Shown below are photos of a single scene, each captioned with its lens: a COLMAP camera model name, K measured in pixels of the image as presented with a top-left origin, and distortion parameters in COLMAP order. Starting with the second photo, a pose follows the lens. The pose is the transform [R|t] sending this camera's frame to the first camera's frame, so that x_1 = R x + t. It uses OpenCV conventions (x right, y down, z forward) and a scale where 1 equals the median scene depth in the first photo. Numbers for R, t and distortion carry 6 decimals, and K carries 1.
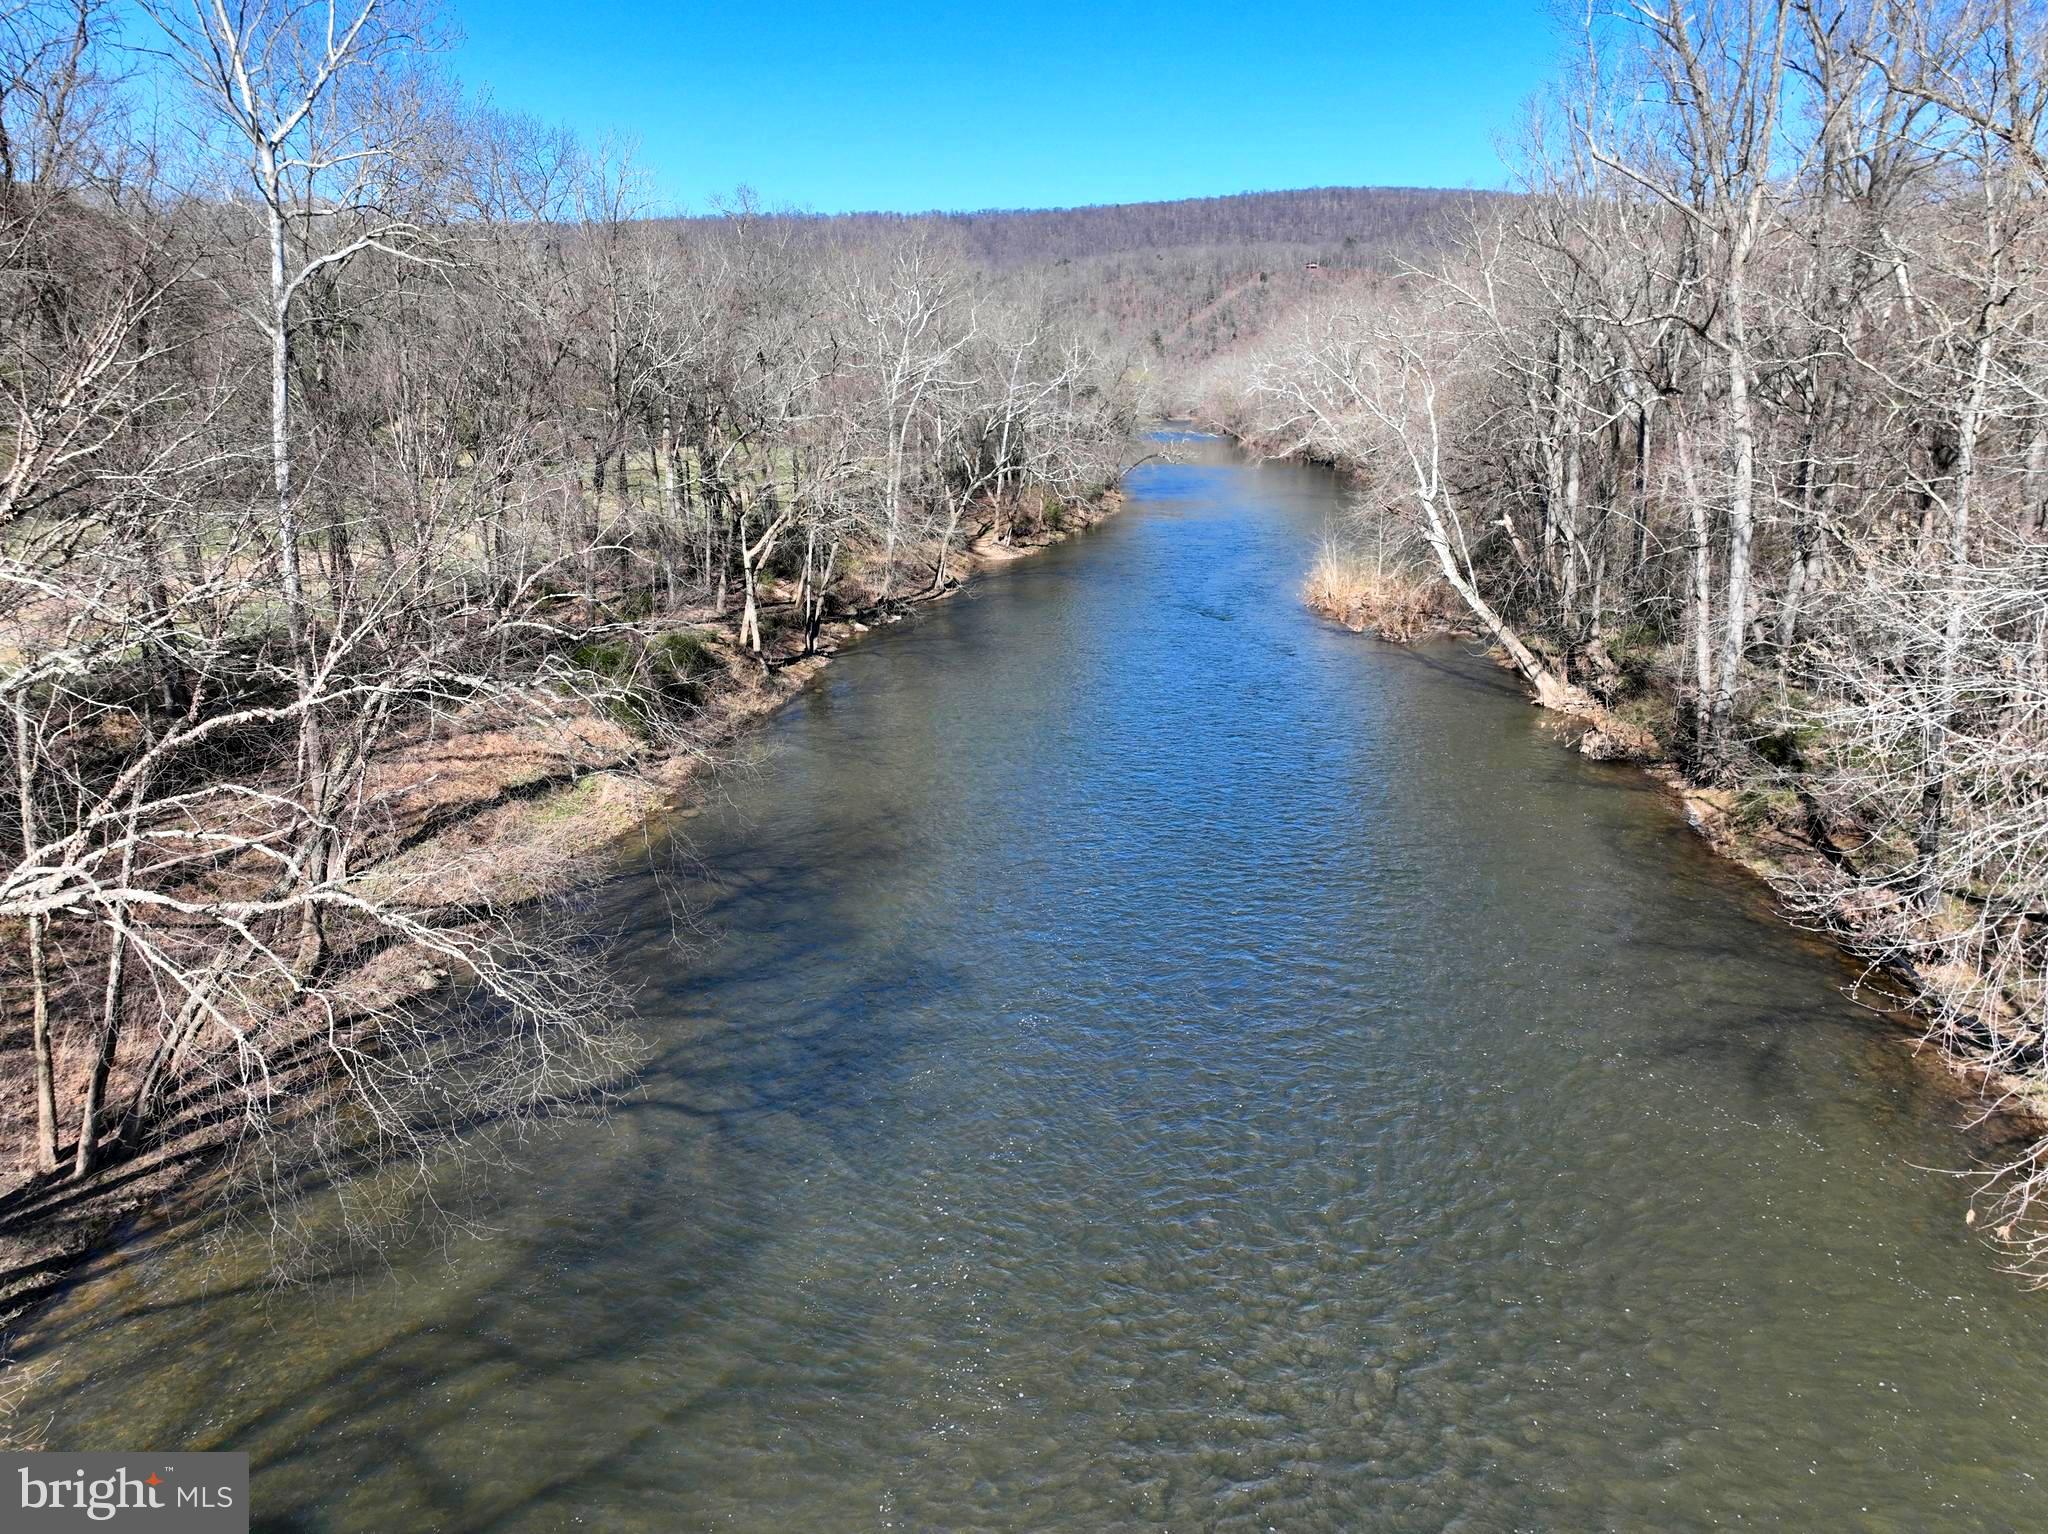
lens RADIAL K [[1438.9, 0, 1025.1], [0, 1438.9, 764.1], [0, 0, 1]] dist [-0.006237, 0.020067]
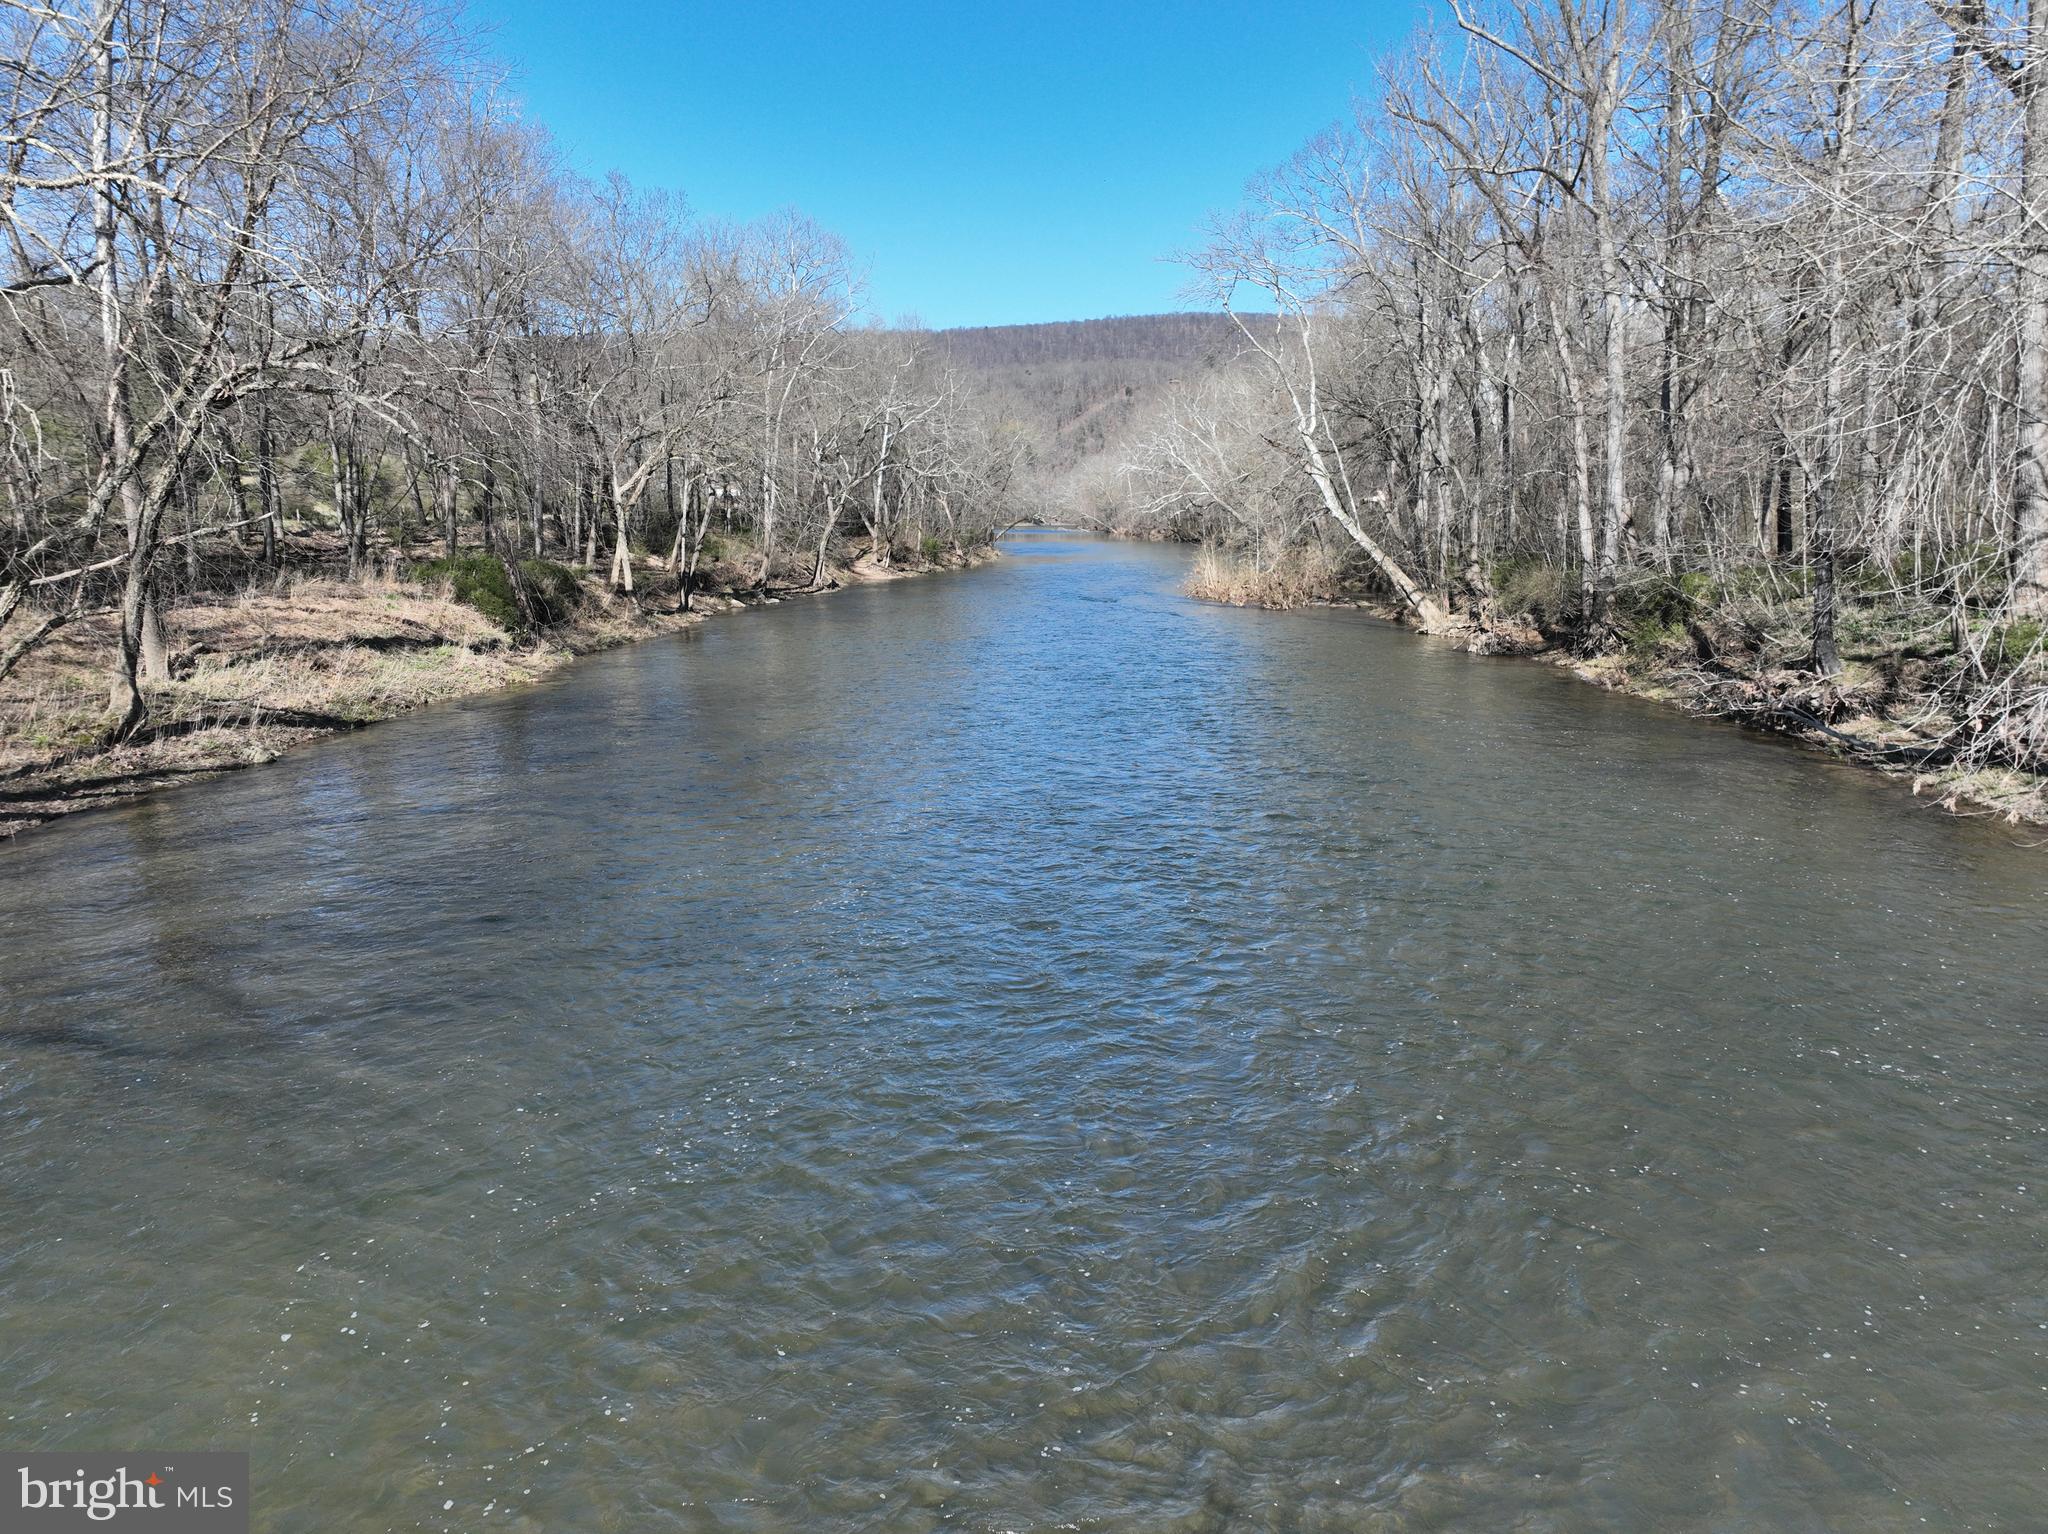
lens RADIAL K [[1438.9, 0, 1026.7], [0, 1438.9, 768.4], [0, 0, 1]] dist [-0.006237, 0.020067]
pose [[0.996174, -0.015793, 0.085957, -0.005260], [0.022034, 0.997150, -0.072156, 0.100015], [-0.084573, 0.073774, 0.993682, 0.026657]]
